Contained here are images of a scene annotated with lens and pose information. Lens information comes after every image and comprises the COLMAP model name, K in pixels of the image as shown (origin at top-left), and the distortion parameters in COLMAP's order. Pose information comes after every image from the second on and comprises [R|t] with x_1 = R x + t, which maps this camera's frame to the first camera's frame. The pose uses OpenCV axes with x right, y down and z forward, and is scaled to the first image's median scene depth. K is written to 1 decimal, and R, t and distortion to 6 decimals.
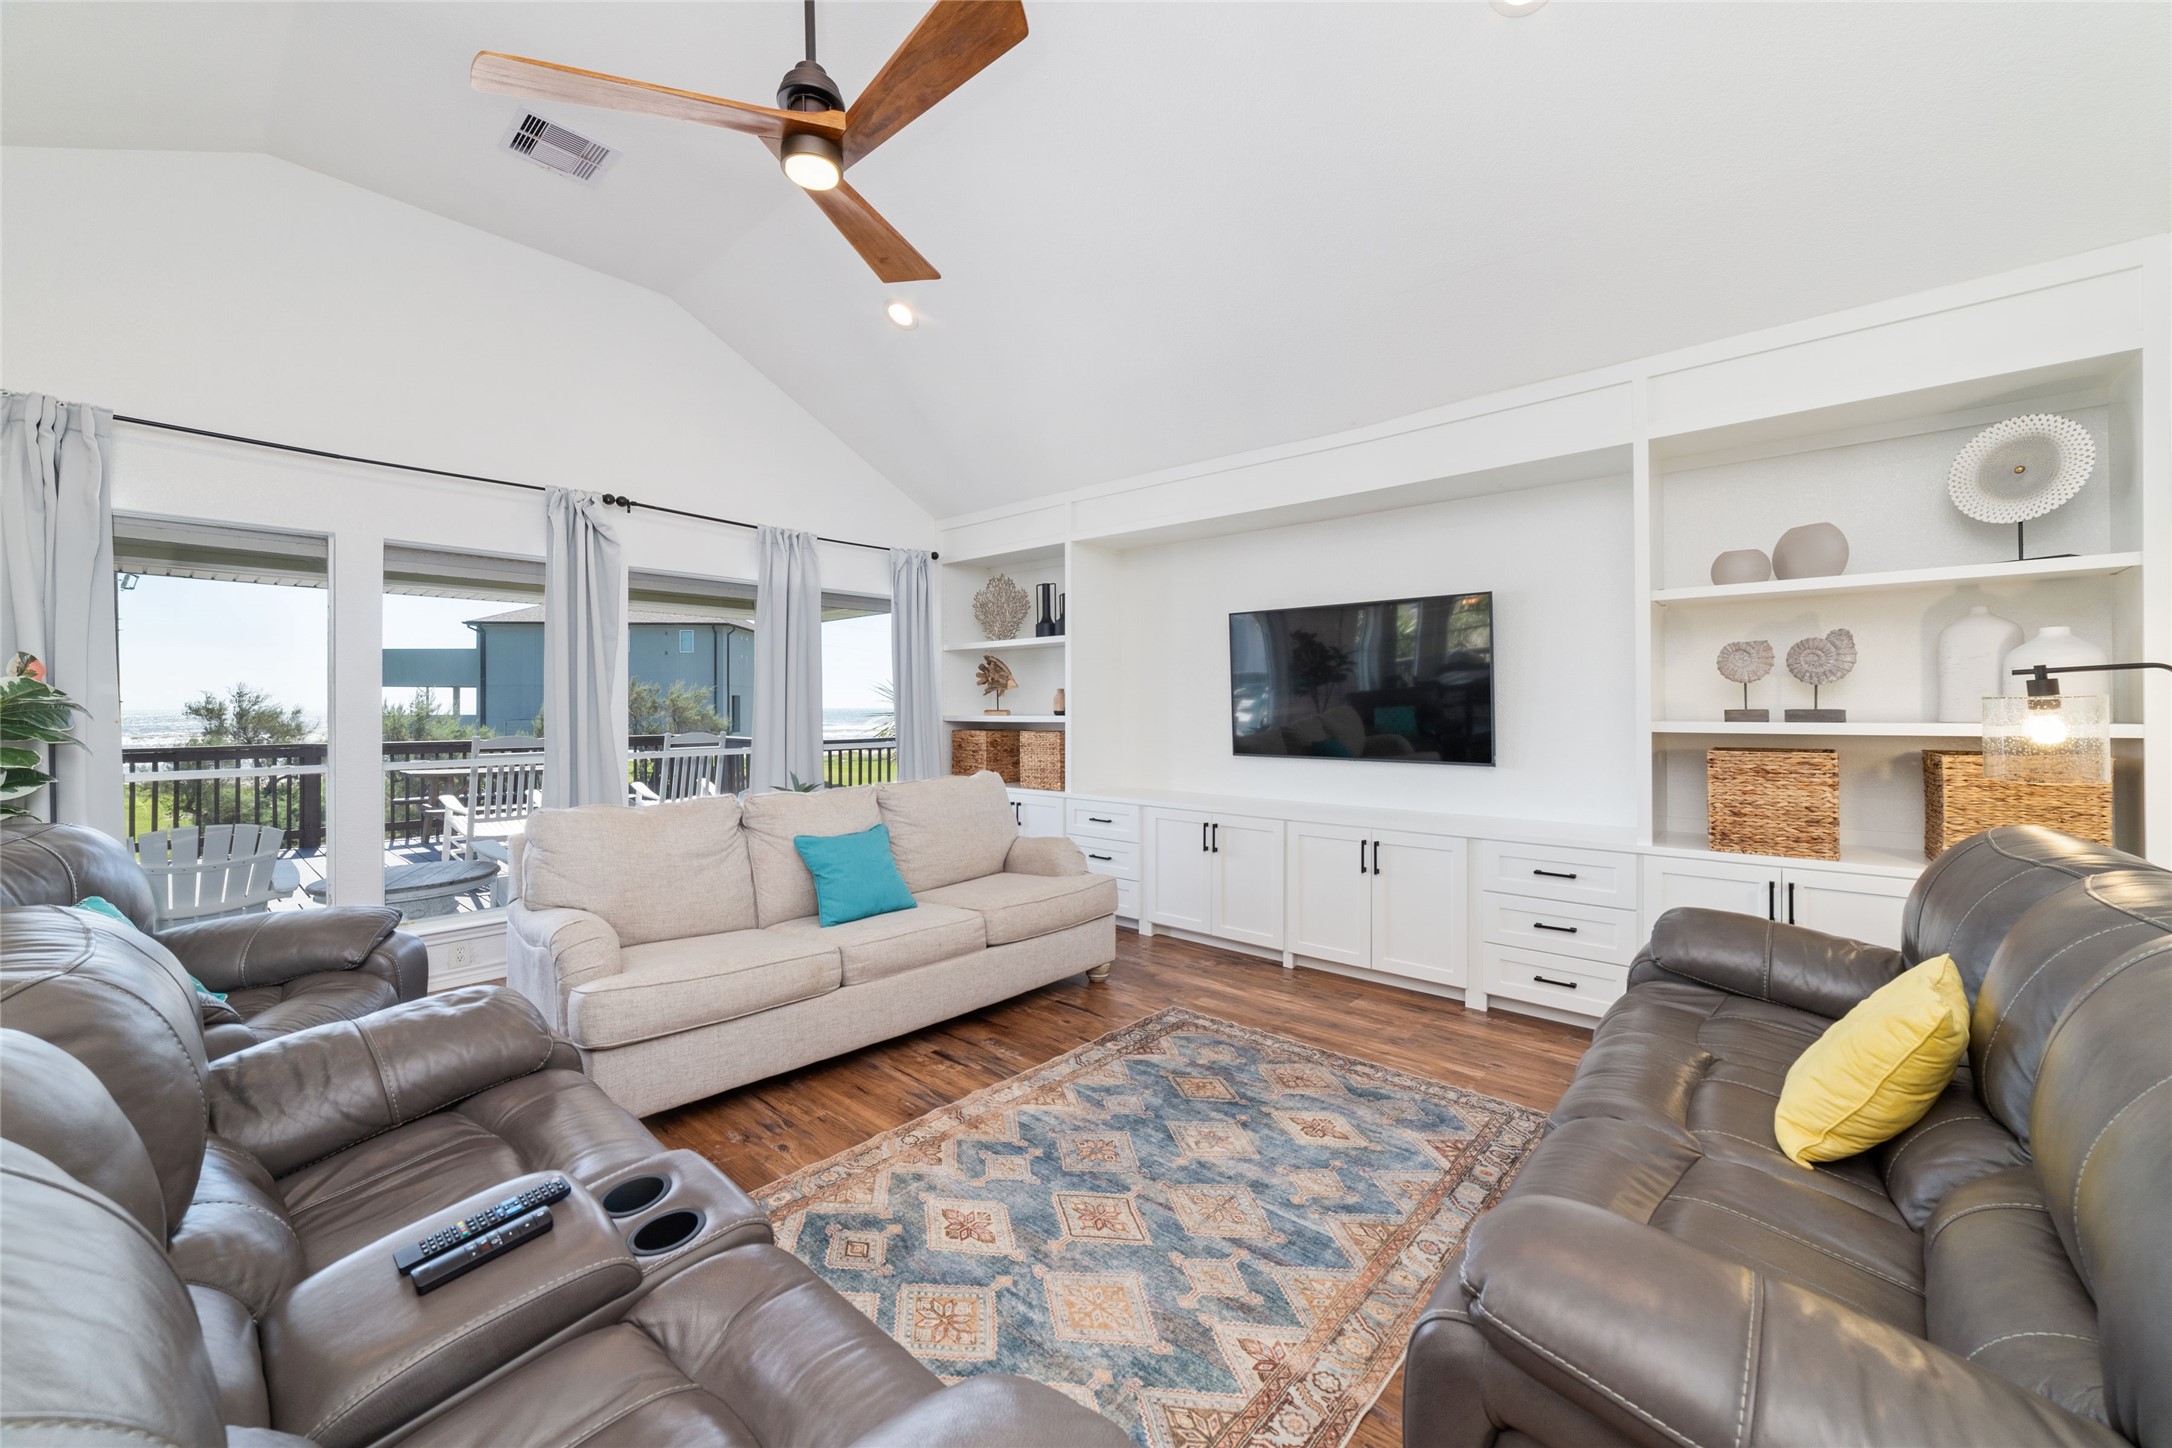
lens RADIAL K [[835.5, 0, 1093.5], [0, 835.5, 699.4], [0, 0, 1]] dist [-0.028315, 0.008416]
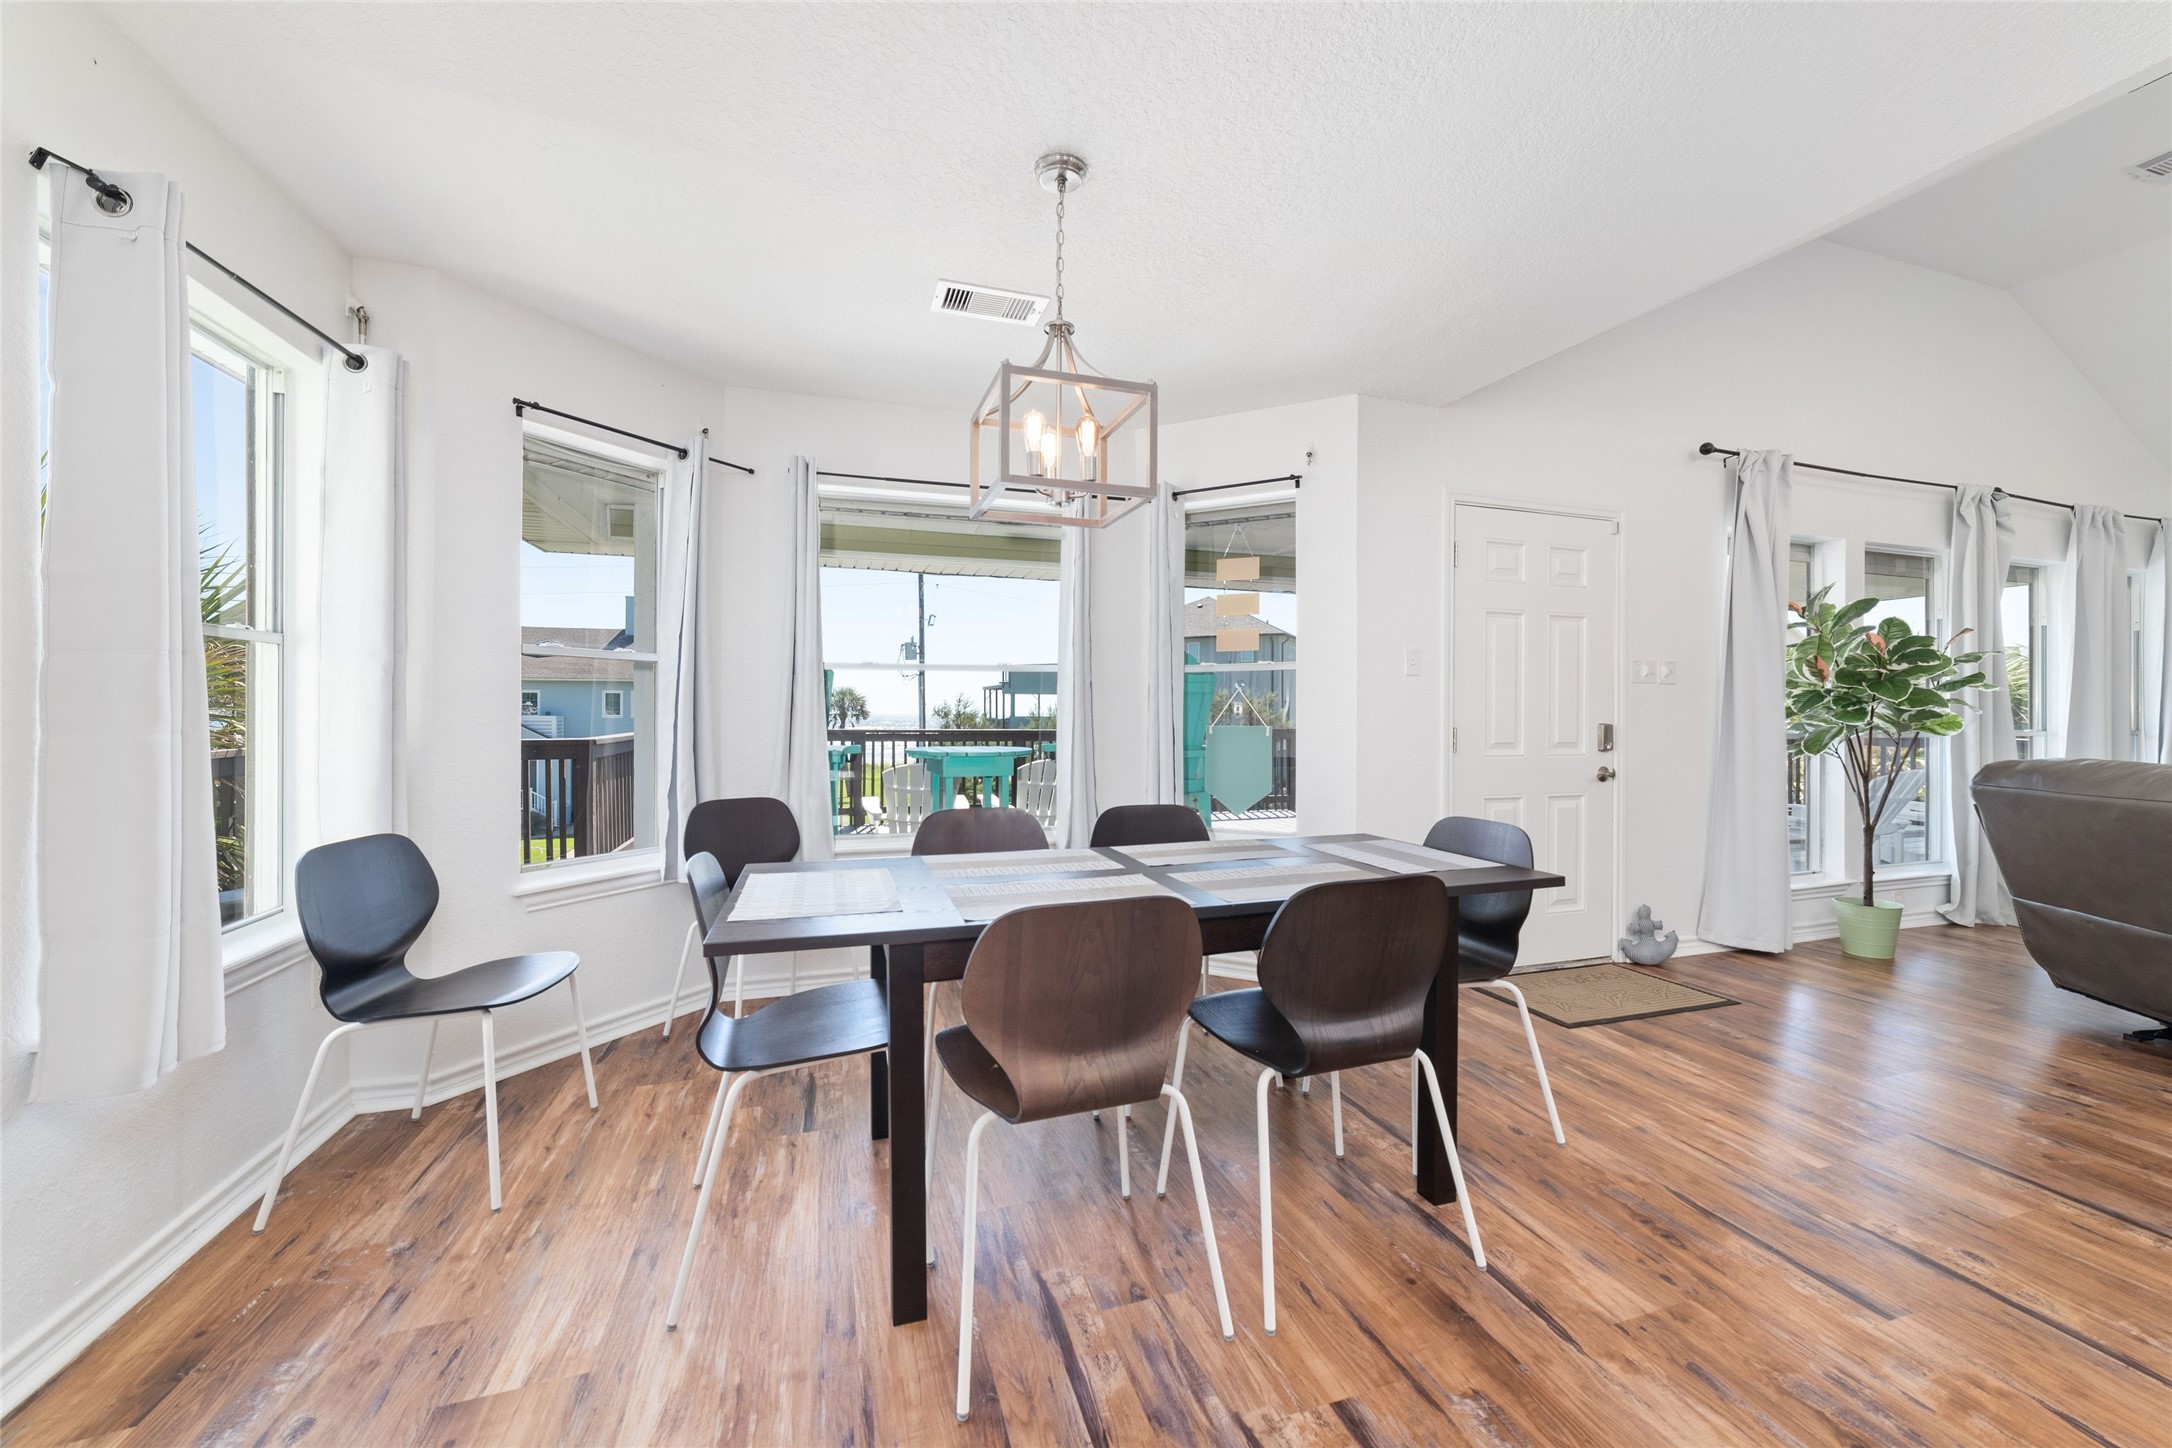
lens RADIAL K [[837.6, 0, 1094.9], [0, 837.6, 710.2], [0, 0, 1]] dist [-0.022239, 0.008070]
pose [[0.863182, 0.001814, -0.504890, -1.581453], [-0.000018, 0.999994, 0.003562, 0.054000], [0.504893, -0.003065, 0.863176, -0.737725]]
